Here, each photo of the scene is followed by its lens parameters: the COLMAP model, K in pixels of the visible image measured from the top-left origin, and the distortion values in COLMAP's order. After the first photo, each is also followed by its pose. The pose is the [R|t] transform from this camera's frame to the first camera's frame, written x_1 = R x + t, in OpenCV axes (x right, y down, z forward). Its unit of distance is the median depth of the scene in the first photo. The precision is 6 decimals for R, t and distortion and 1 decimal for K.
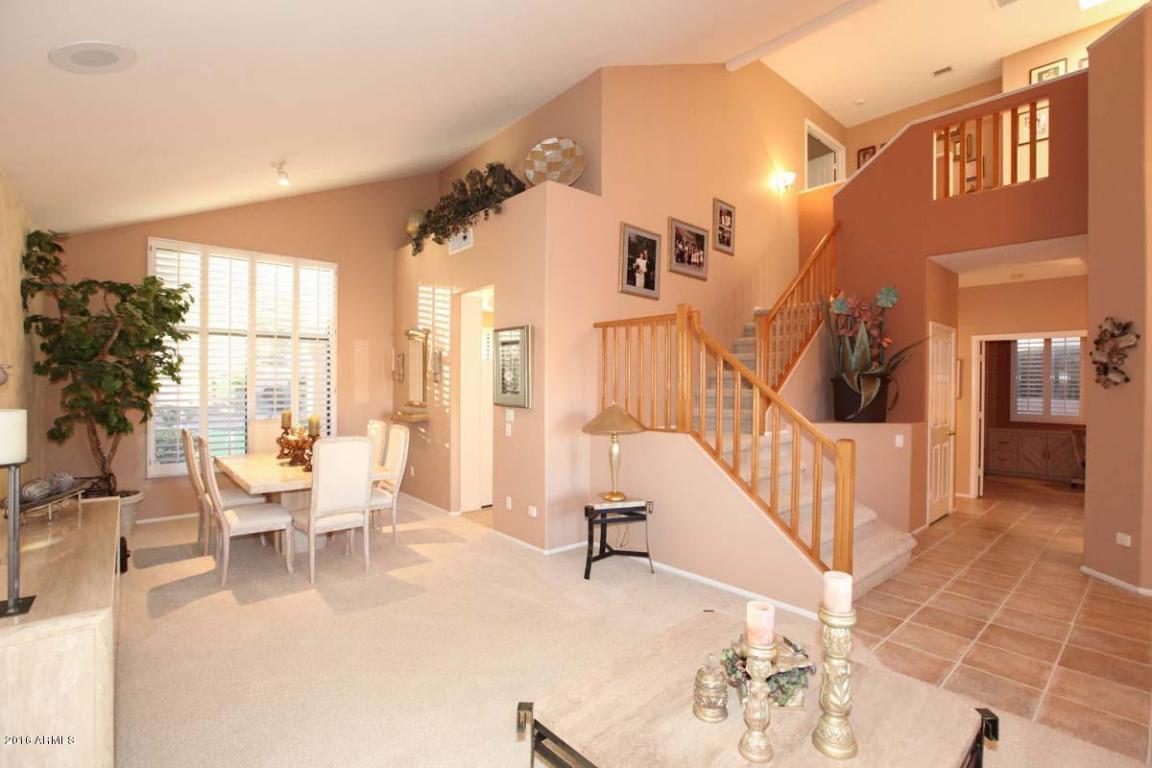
lens RADIAL K [[518.0, 0, 574.9], [0, 518.0, 381.6], [0, 0, 1]] dist [-0.000865, 0.000555]
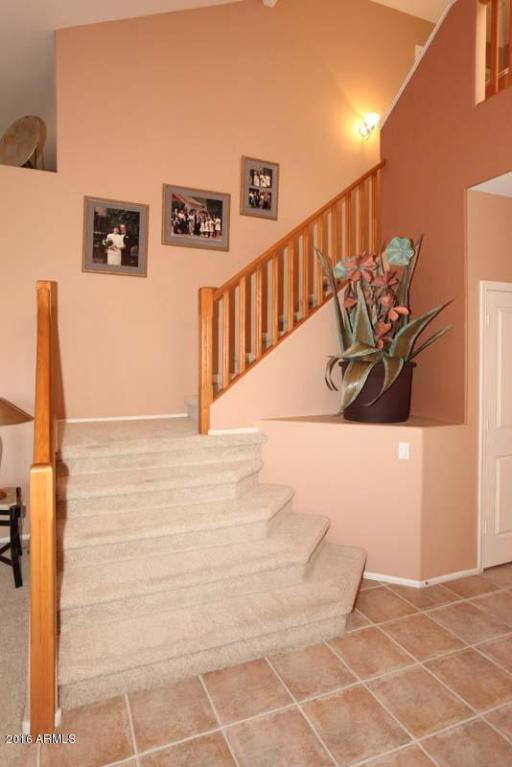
lens RADIAL K [[423.2, 0, 253.7], [0, 423.2, 366.9], [0, 0, 1]] dist [-0.028523, 0.021959]
pose [[0.935608, -0.001762, -0.353037, 0.608270], [0.009574, 0.999746, 0.020385, -0.013072], [0.352911, -0.022453, 0.935387, 0.371928]]
